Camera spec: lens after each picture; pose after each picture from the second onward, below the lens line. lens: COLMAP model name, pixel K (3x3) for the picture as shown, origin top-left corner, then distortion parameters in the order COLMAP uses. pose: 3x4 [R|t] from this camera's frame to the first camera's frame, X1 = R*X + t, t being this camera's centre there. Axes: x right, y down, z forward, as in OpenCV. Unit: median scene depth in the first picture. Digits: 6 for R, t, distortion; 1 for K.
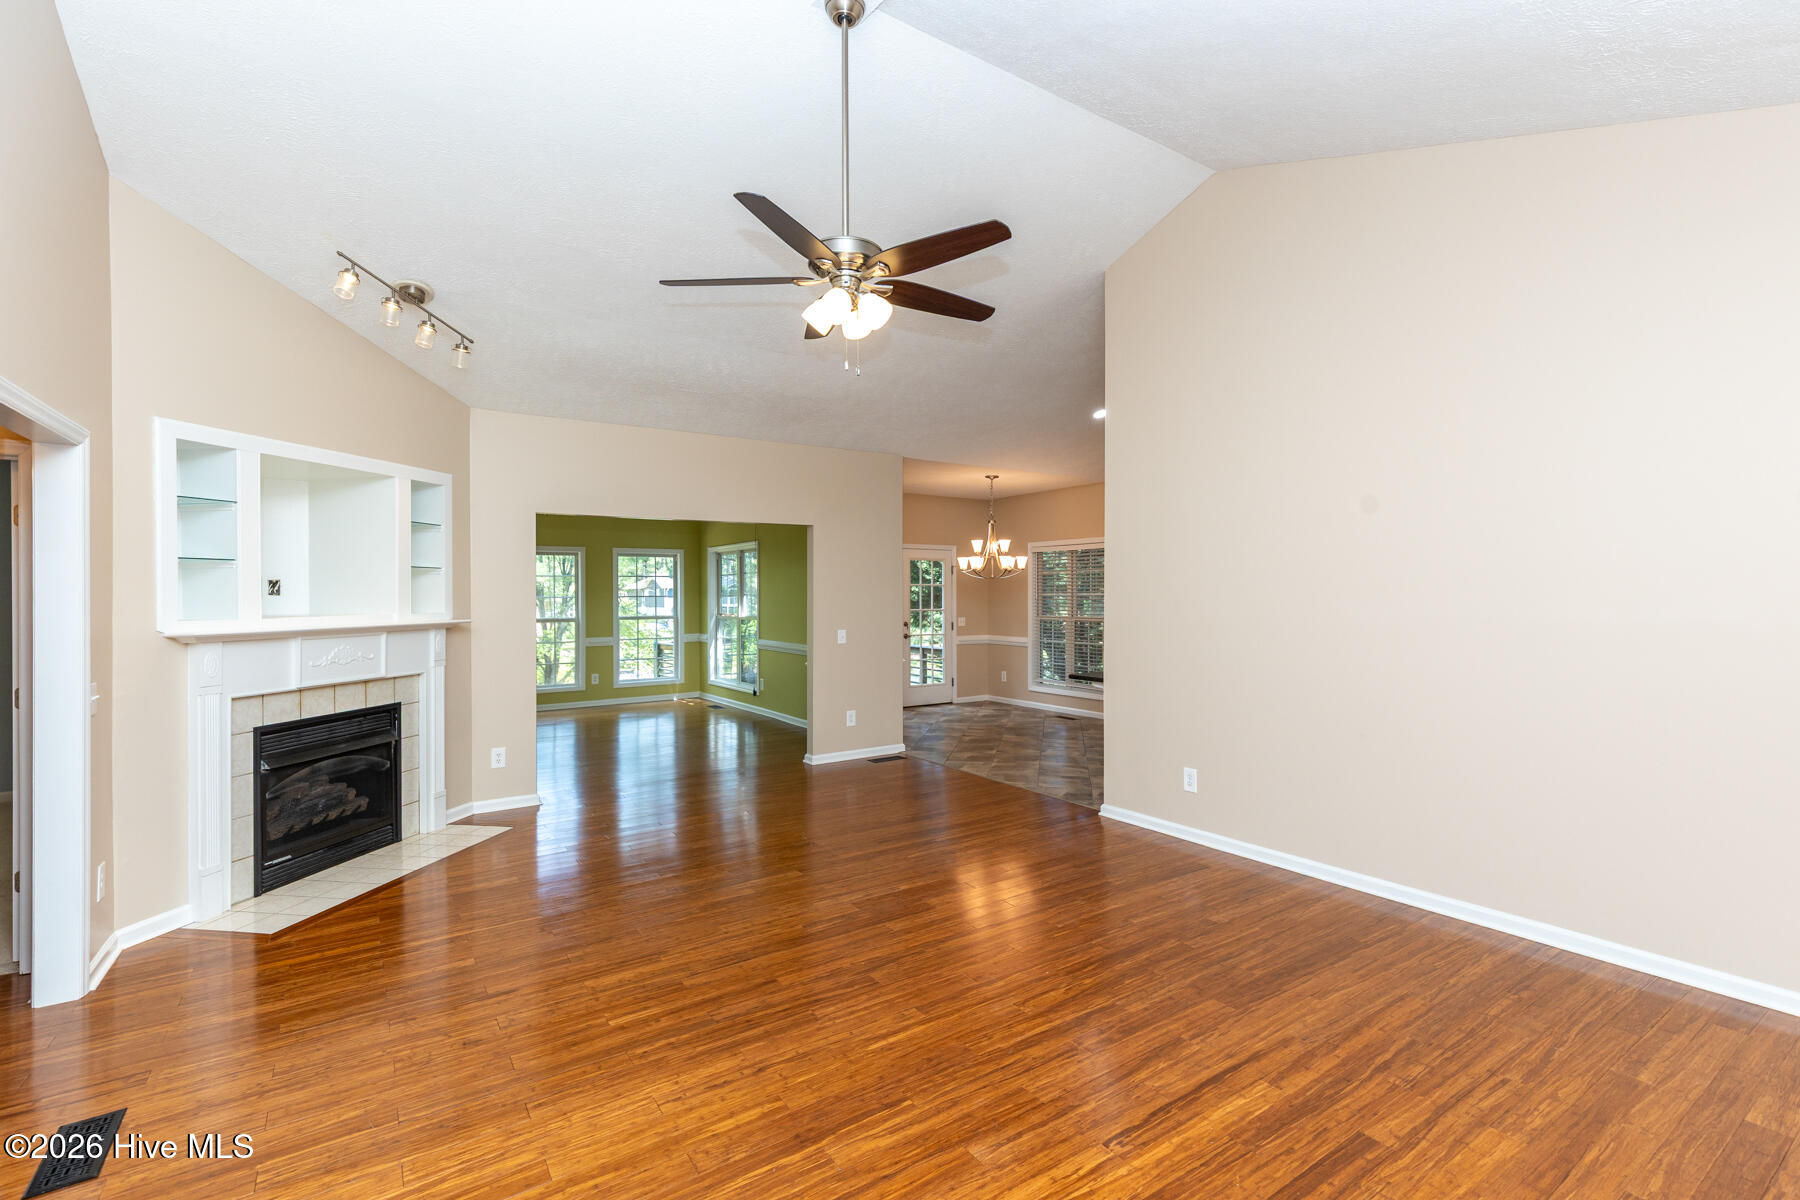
lens RADIAL K [[812.0, 0, 902.8], [0, 812.0, 603.3], [0, 0, 1]] dist [0.014928, -0.001498]
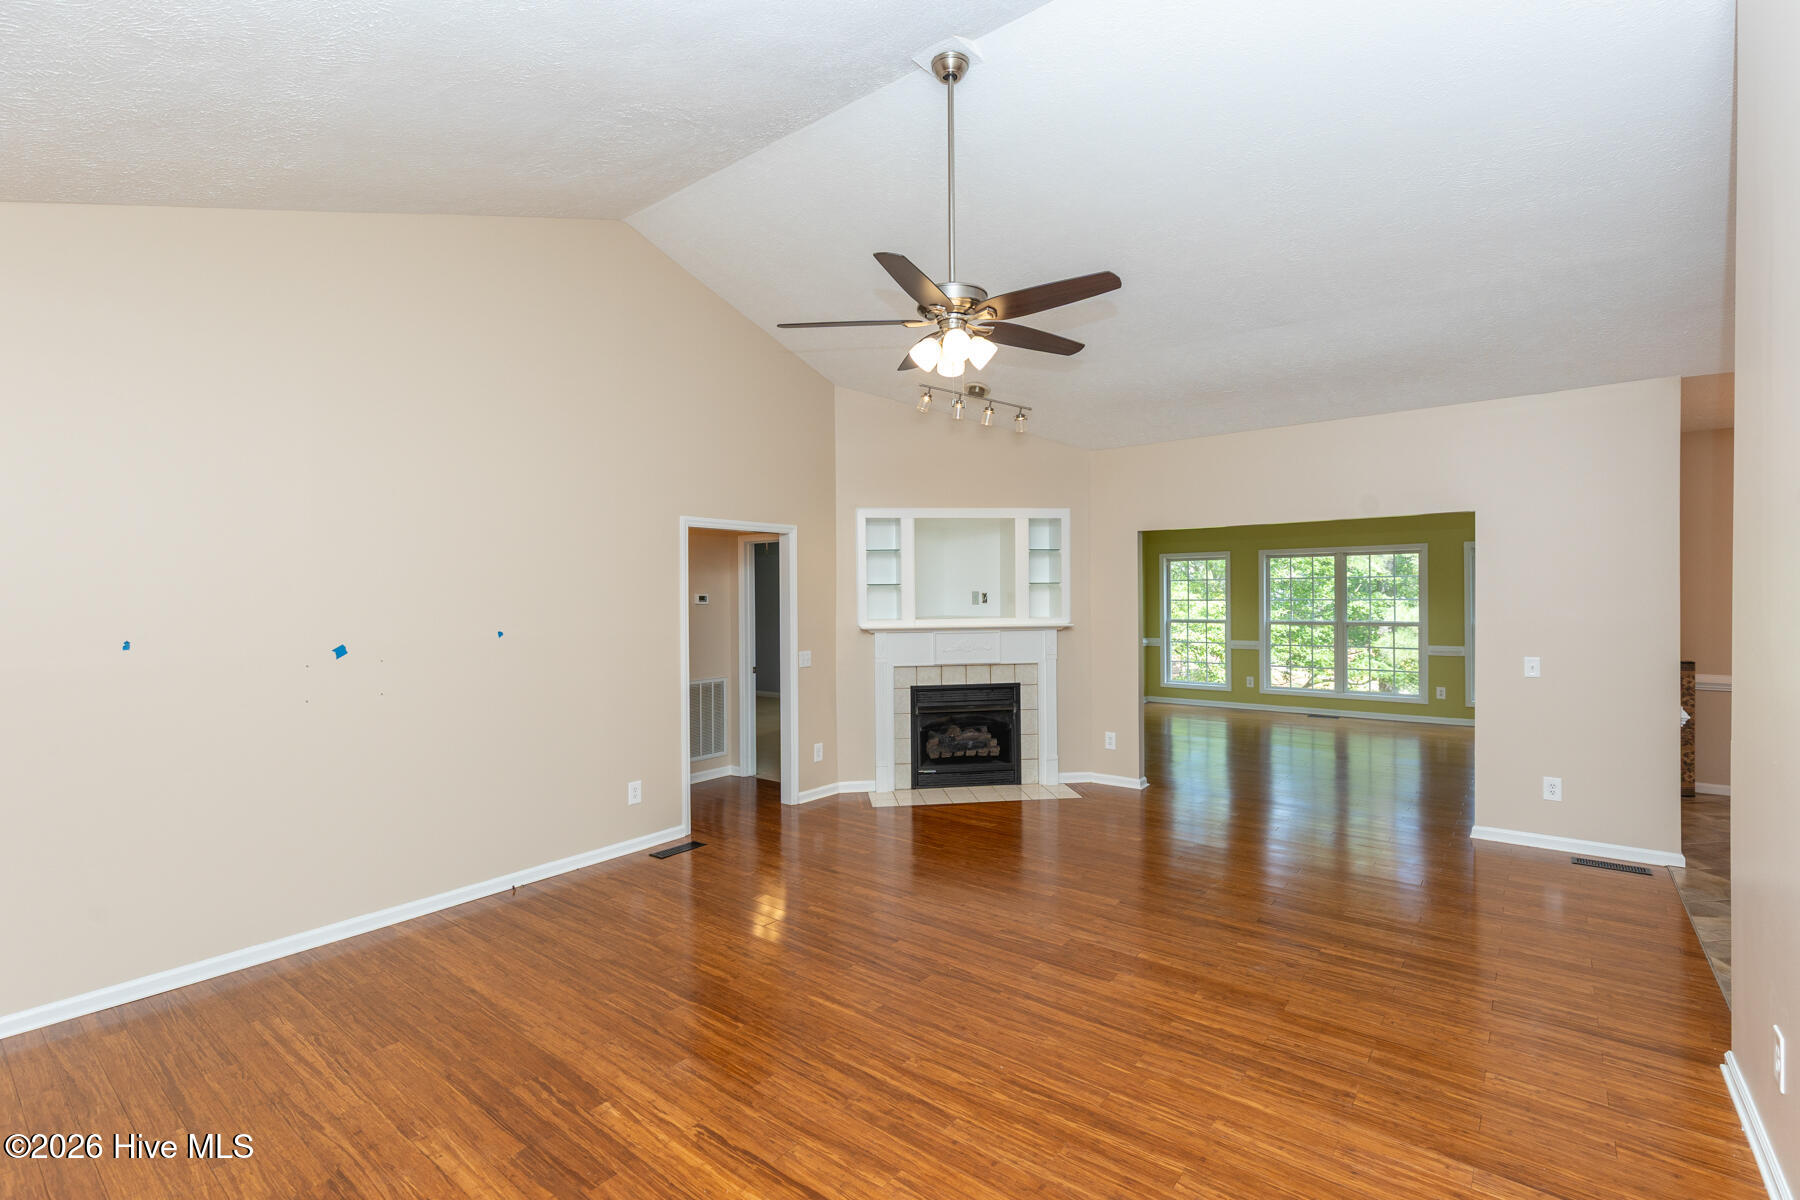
lens RADIAL K [[812.0, 0, 908.6], [0, 812.0, 595.2], [0, 0, 1]] dist [0.014928, -0.001498]
pose [[0.296166, 0.003421, -0.955130, 0.762030], [-0.000248, 0.999994, 0.003505, -0.035606], [0.955136, -0.000802, 0.296165, 0.515886]]
